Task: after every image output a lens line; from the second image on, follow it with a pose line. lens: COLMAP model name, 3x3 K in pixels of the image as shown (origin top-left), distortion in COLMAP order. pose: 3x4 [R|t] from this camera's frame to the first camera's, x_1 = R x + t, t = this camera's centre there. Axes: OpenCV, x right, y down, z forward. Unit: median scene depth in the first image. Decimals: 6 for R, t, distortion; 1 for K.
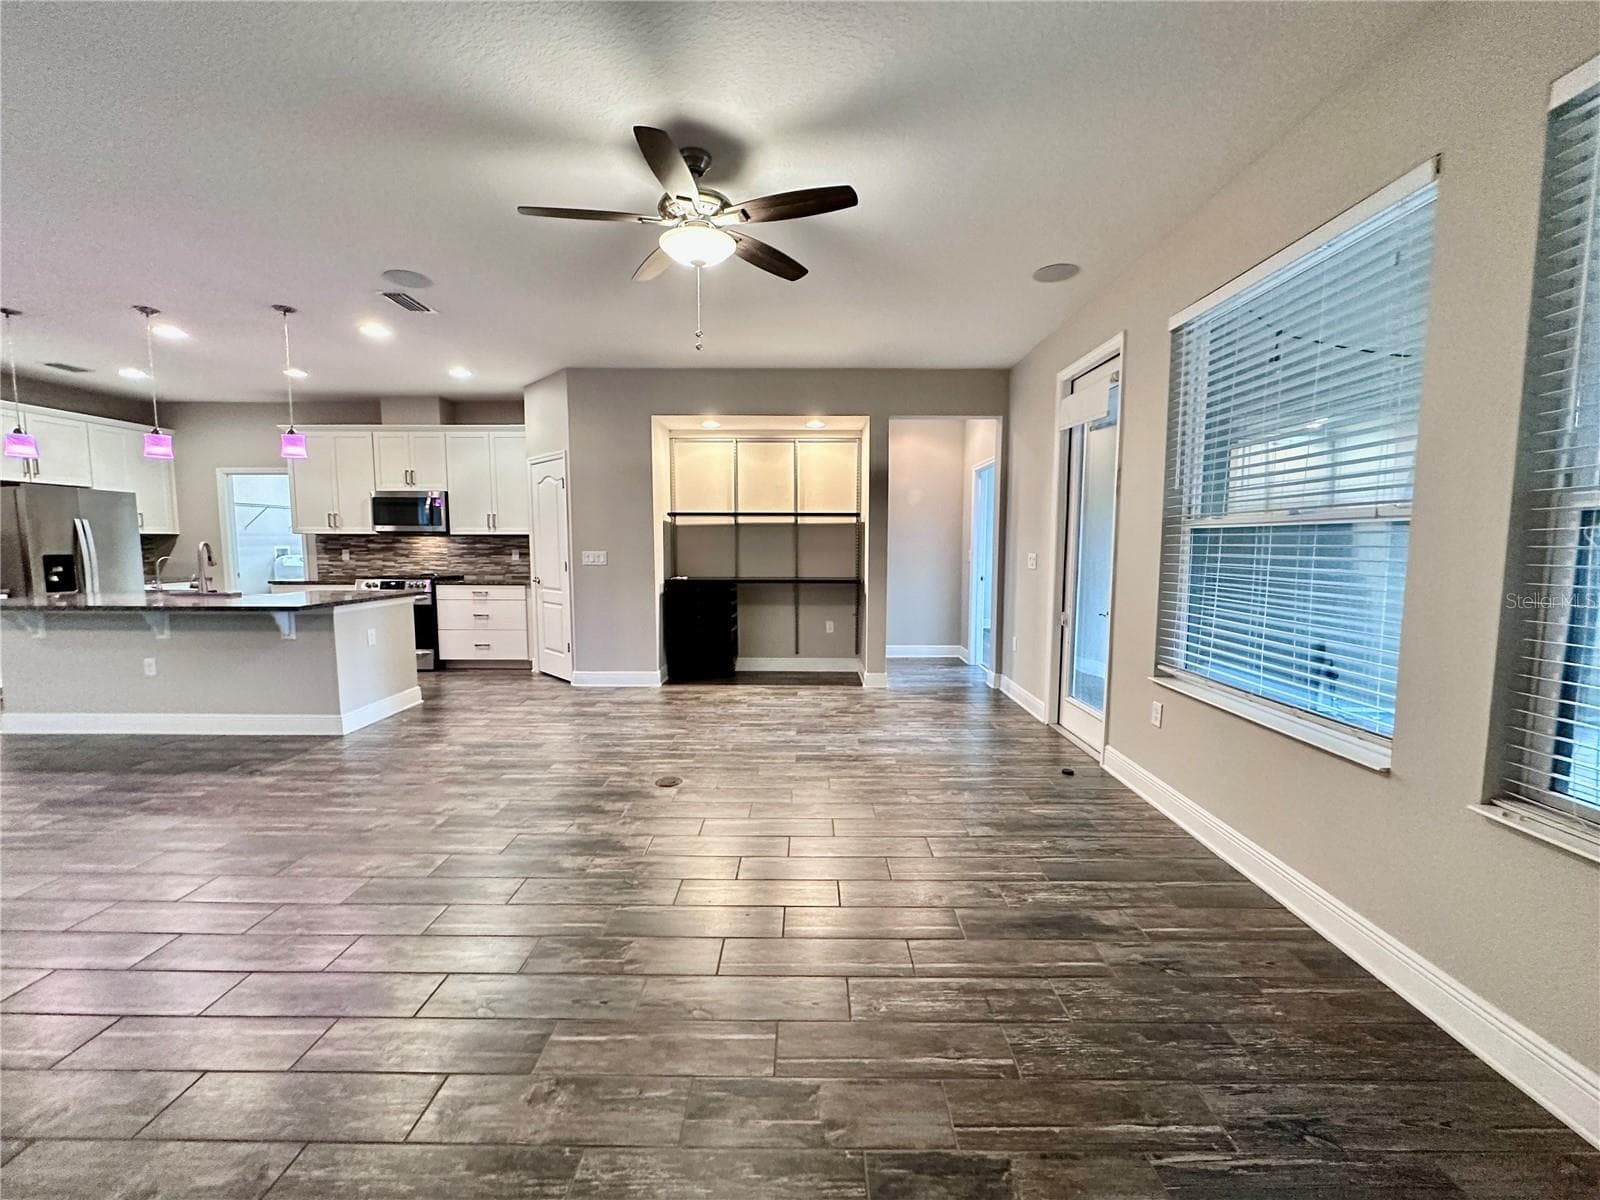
lens RADIAL K [[634.9, 0, 800.5], [0, 634.9, 601.1], [0, 0, 1]] dist [-0.002322, 0.000354]
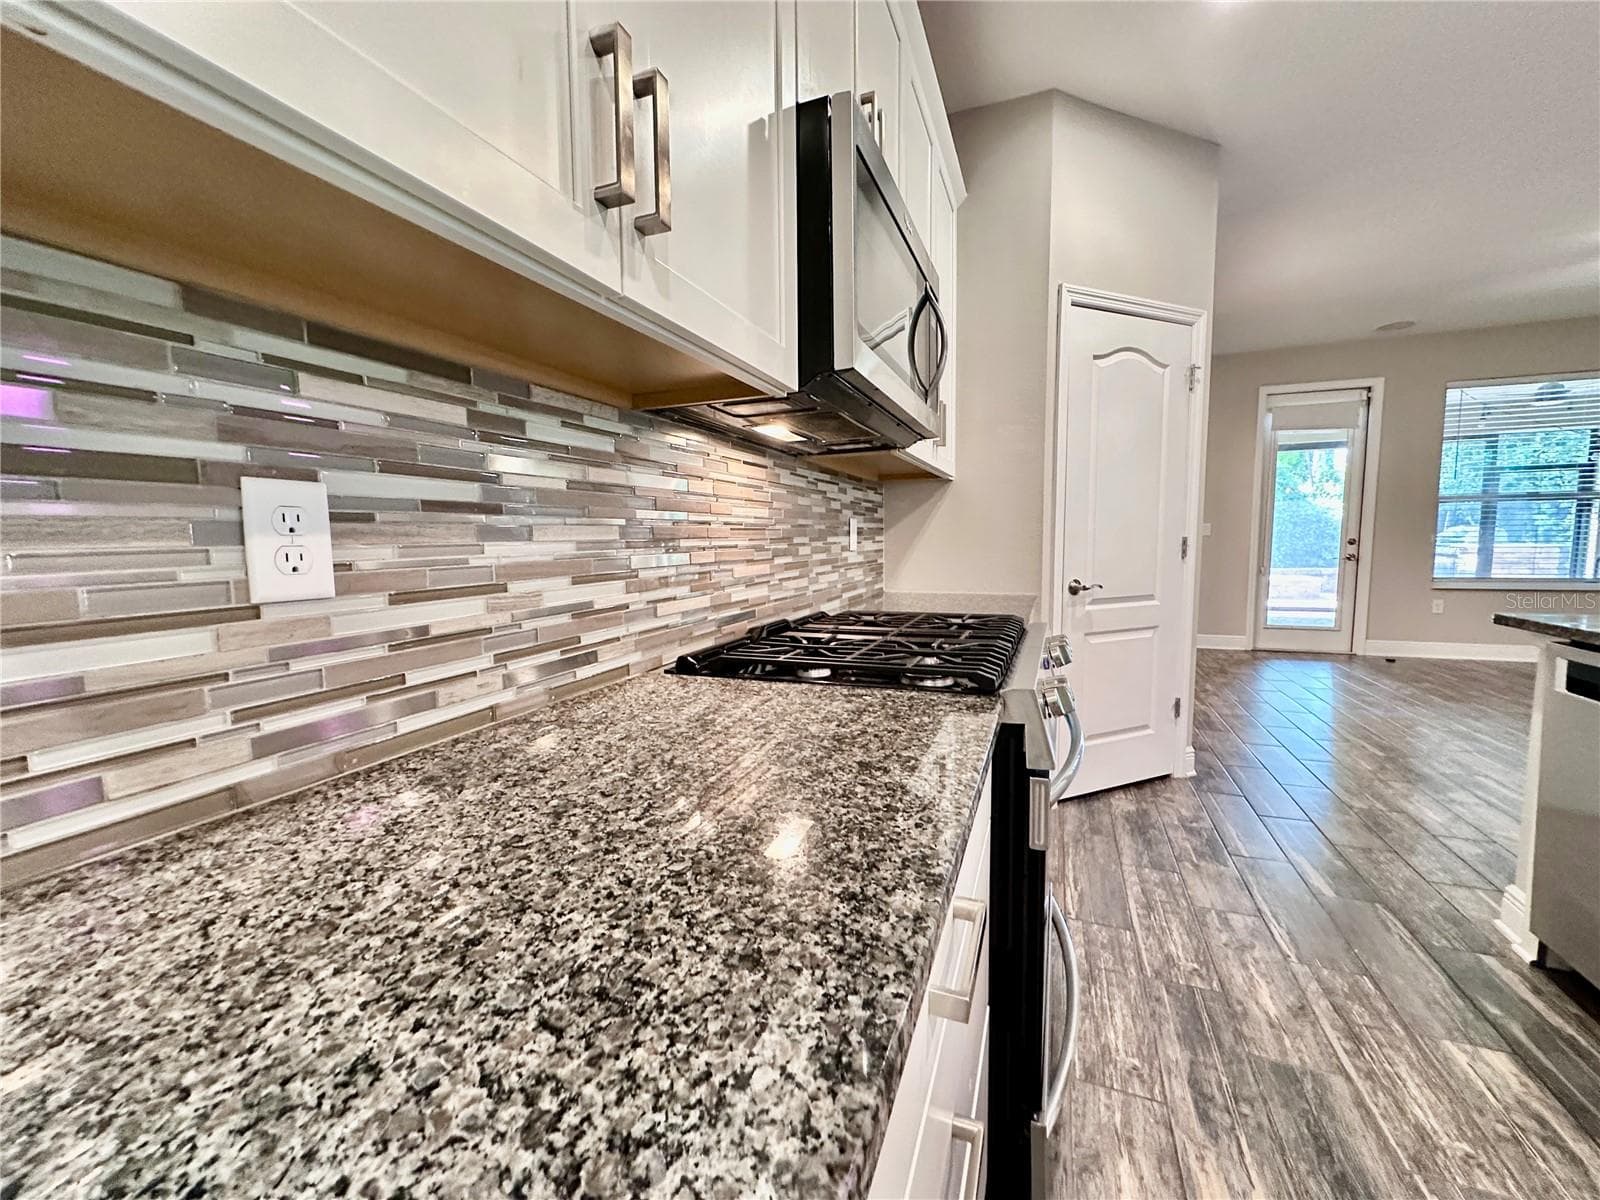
lens RADIAL K [[634.9, 0, 812.4], [0, 634.9, 594.6], [0, 0, 1]] dist [-0.002322, 0.000354]
pose [[0.358562, -0.092402, 0.928921, -0.854070], [0.102919, 0.992936, 0.059043, -0.069216], [-0.927815, 0.074433, 0.365539, 0.991246]]
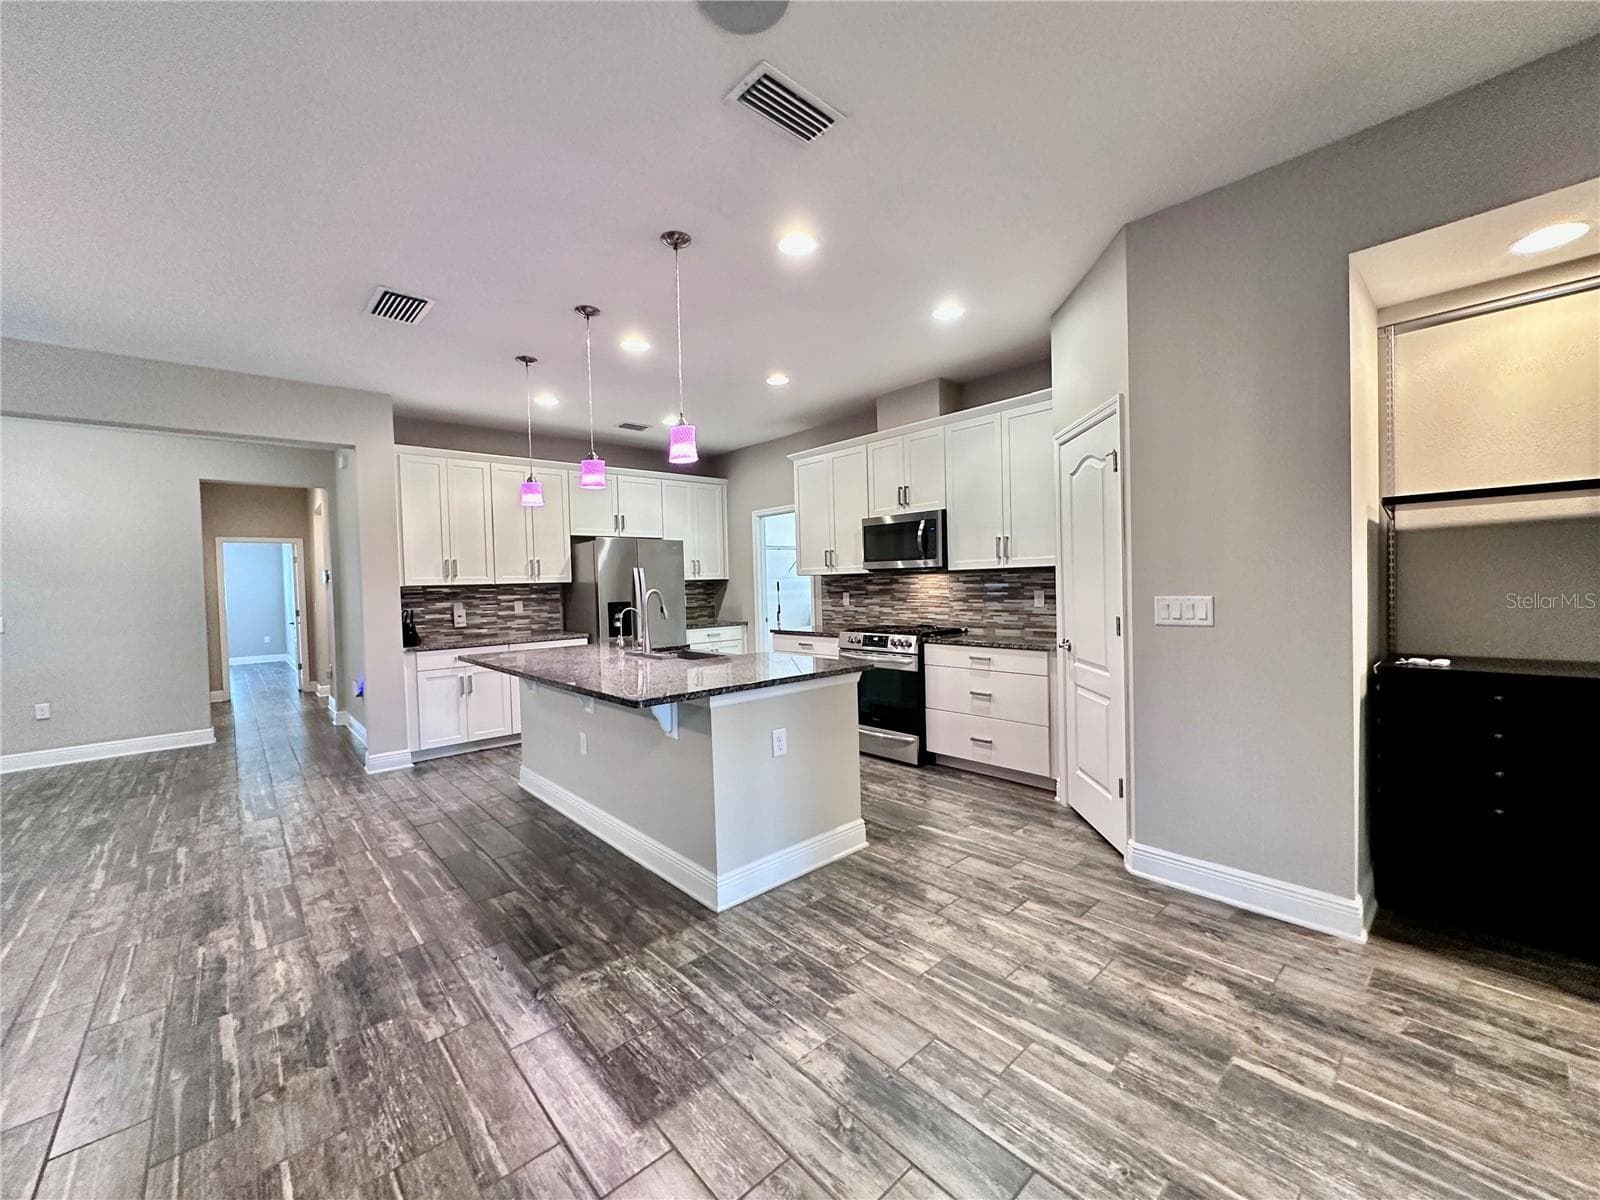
lens RADIAL K [[634.9, 0, 803.4], [0, 634.9, 598.4], [0, 0, 1]] dist [-0.002322, 0.000354]
pose [[0.677479, -0.001700, -0.735541, -0.153192], [-0.039783, 0.998449, -0.038951, -0.042471], [0.734466, 0.055651, 0.676360, 0.431849]]
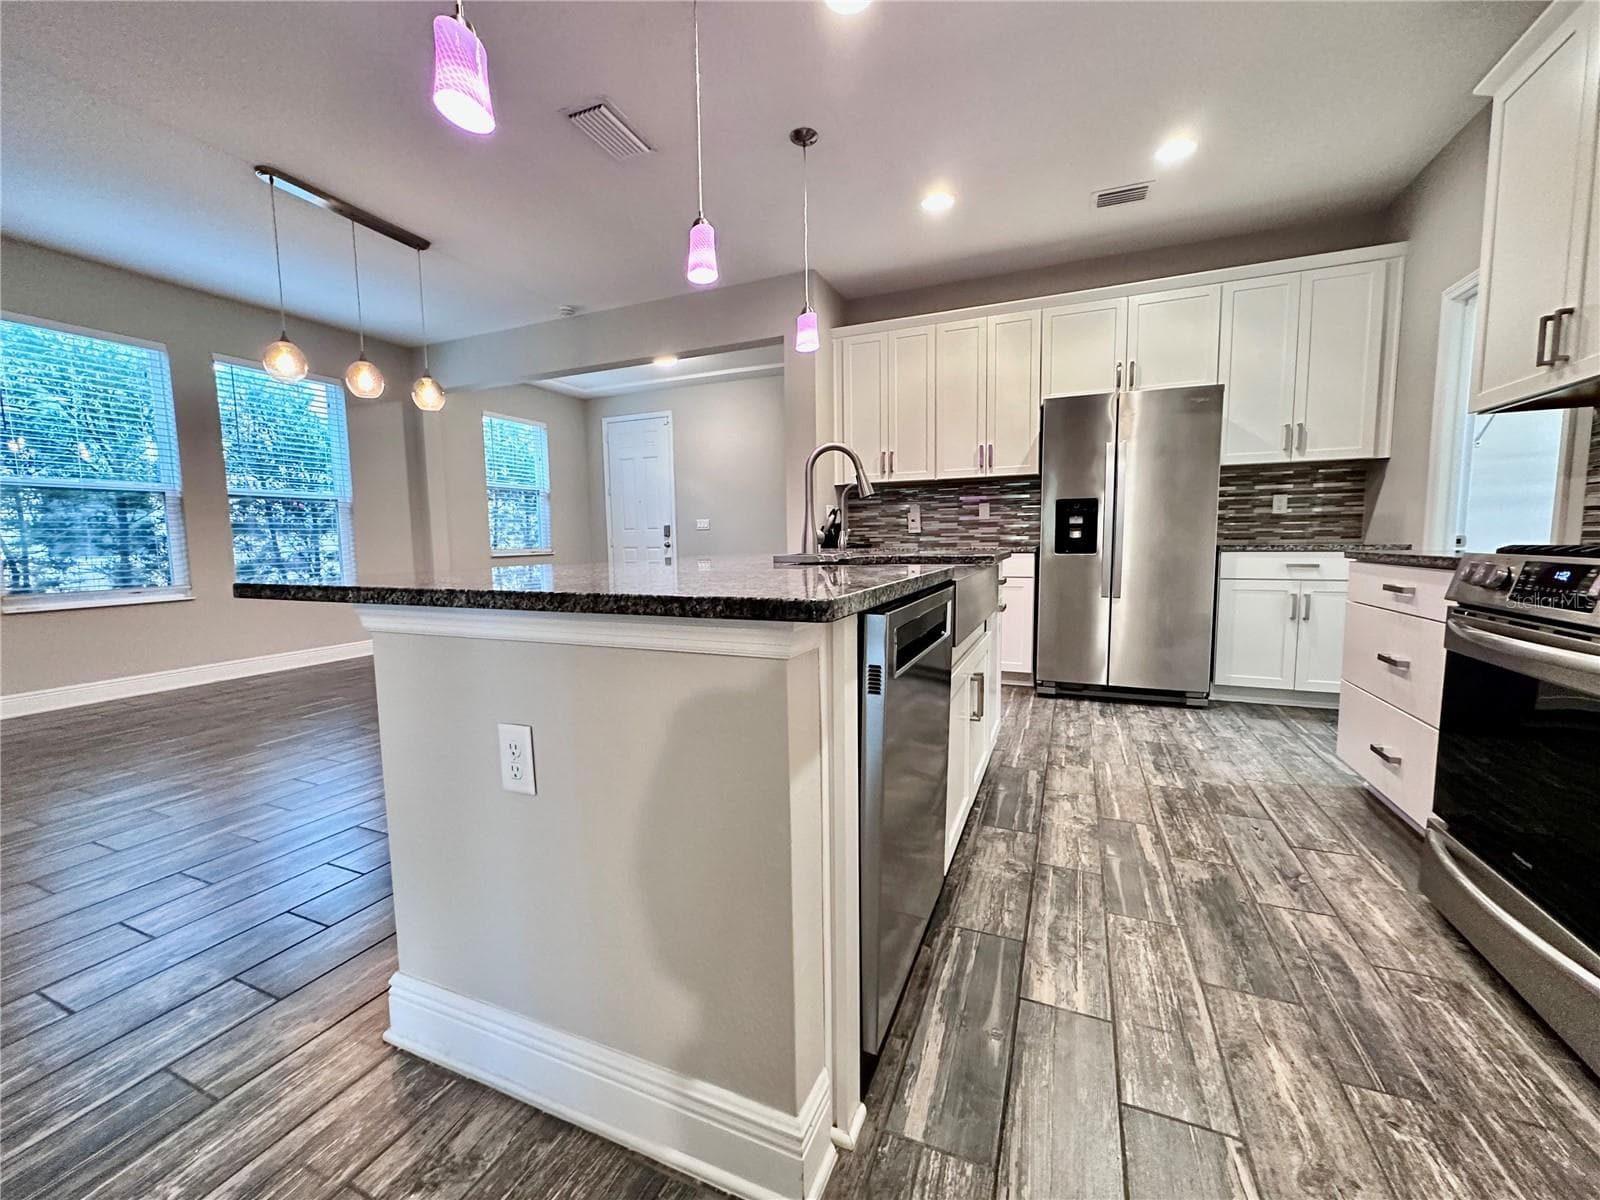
lens RADIAL K [[634.9, 0, 804.3], [0, 634.9, 598.4], [0, 0, 1]] dist [-0.002322, 0.000354]
pose [[-0.388210, 0.091896, -0.916977, -0.366662], [-0.071787, 0.988977, 0.129504, -0.029791], [0.918771, 0.116101, -0.377334, 0.855838]]
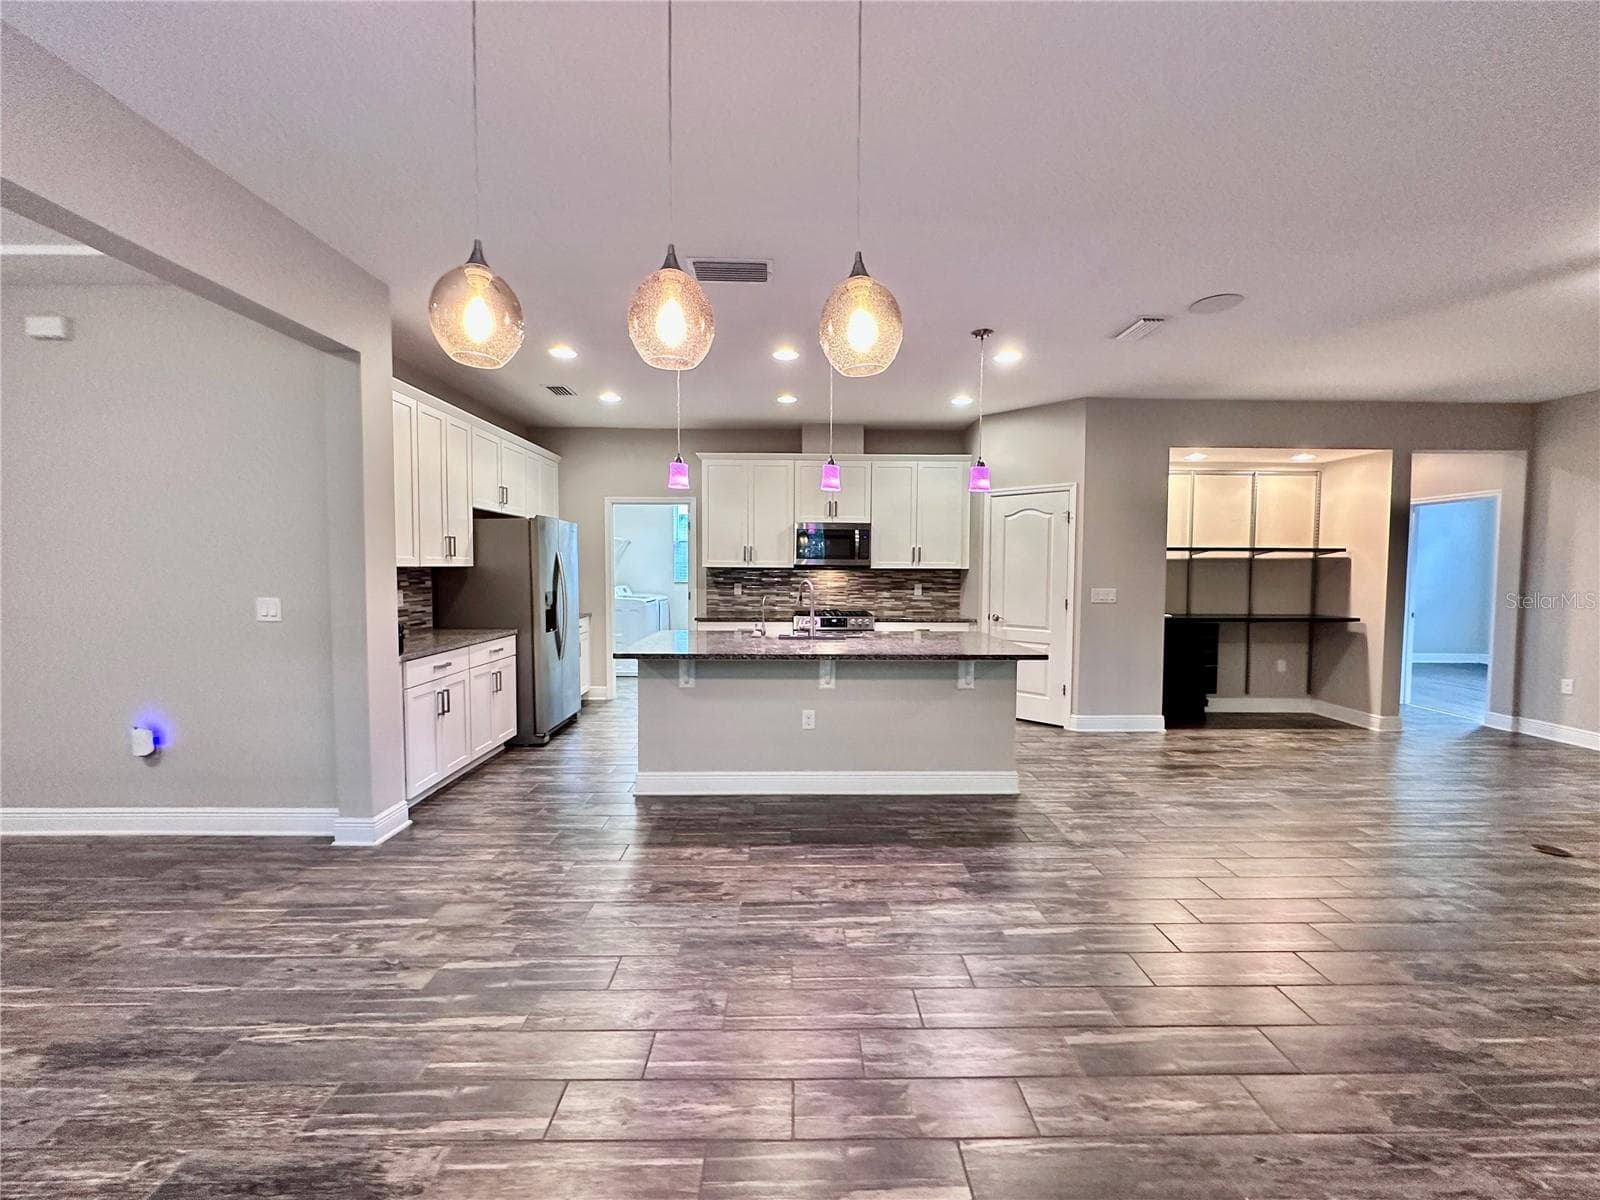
lens RADIAL K [[634.9, 0, 802.8], [0, 634.9, 591.4], [0, 0, 1]] dist [-0.002322, 0.000354]
pose [[0.999620, 0.001509, 0.027517, -0.712471], [0.000050, 0.998400, -0.056541, -0.017713], [-0.027558, 0.056521, 0.998021, 0.058917]]
